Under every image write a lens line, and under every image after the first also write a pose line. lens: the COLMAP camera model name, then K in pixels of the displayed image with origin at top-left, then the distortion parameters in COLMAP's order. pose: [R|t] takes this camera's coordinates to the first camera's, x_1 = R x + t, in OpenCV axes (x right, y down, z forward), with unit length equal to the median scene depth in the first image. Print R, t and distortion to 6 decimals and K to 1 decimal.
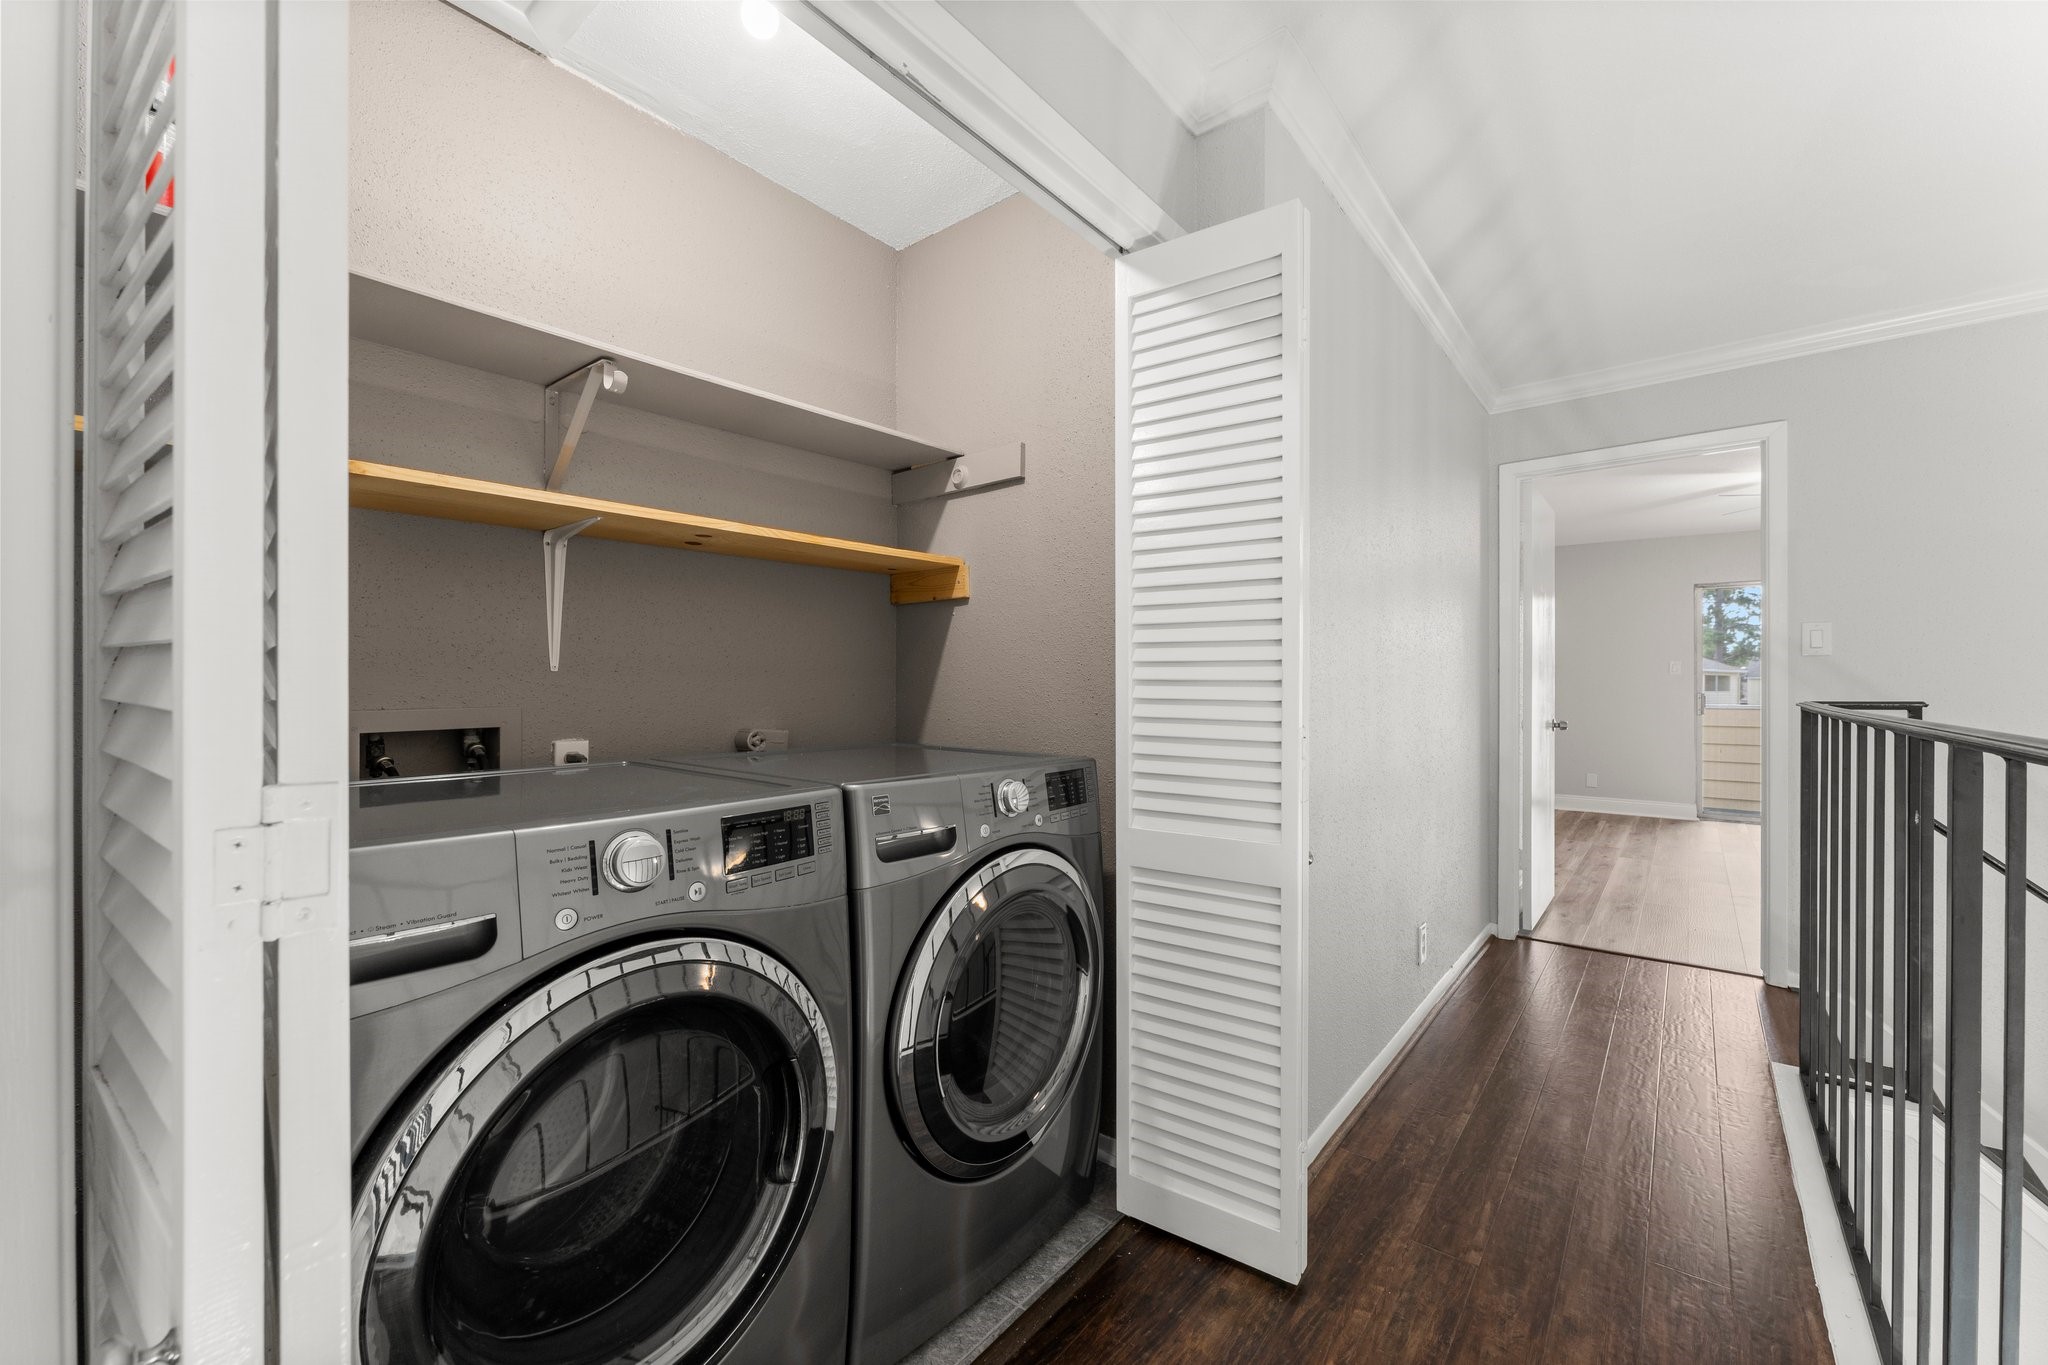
lens RADIAL K [[856.3, 0, 1021.1], [0, 856.3, 686.7], [0, 0, 1]] dist [0.000184, 0.000131]
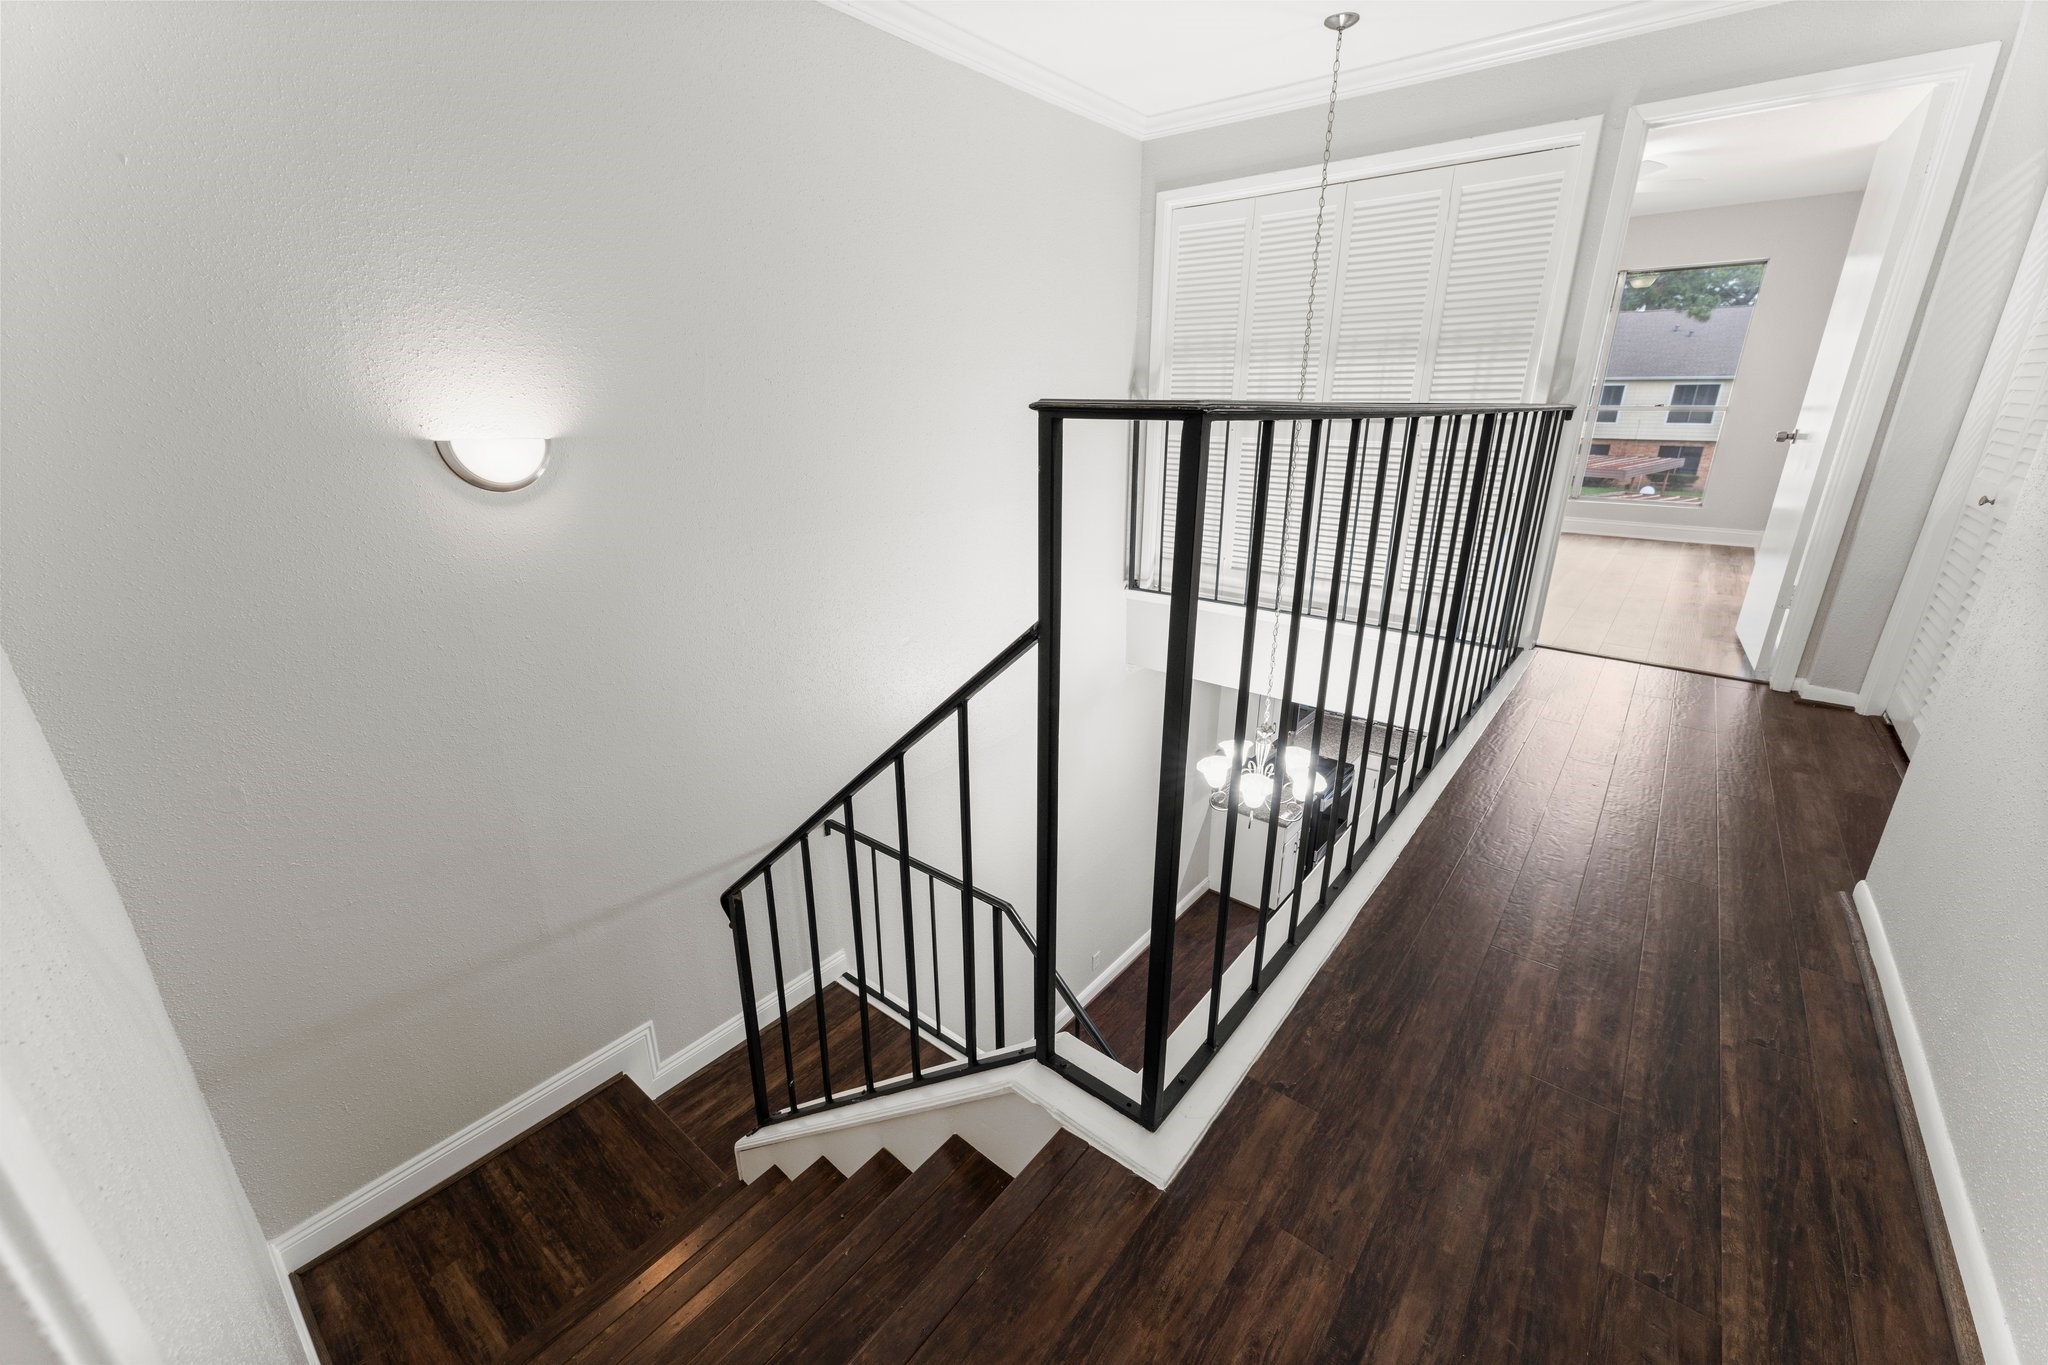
lens RADIAL K [[816.2, 0, 1022.0], [0, 816.2, 692.4], [0, 0, 1]] dist [-0.005347, 0.000829]
pose [[-0.993615, -0.109153, -0.028549, 1.131800], [-0.111088, 0.902239, 0.416682, 0.067466], [-0.019725, 0.417193, -0.908604, 1.507035]]
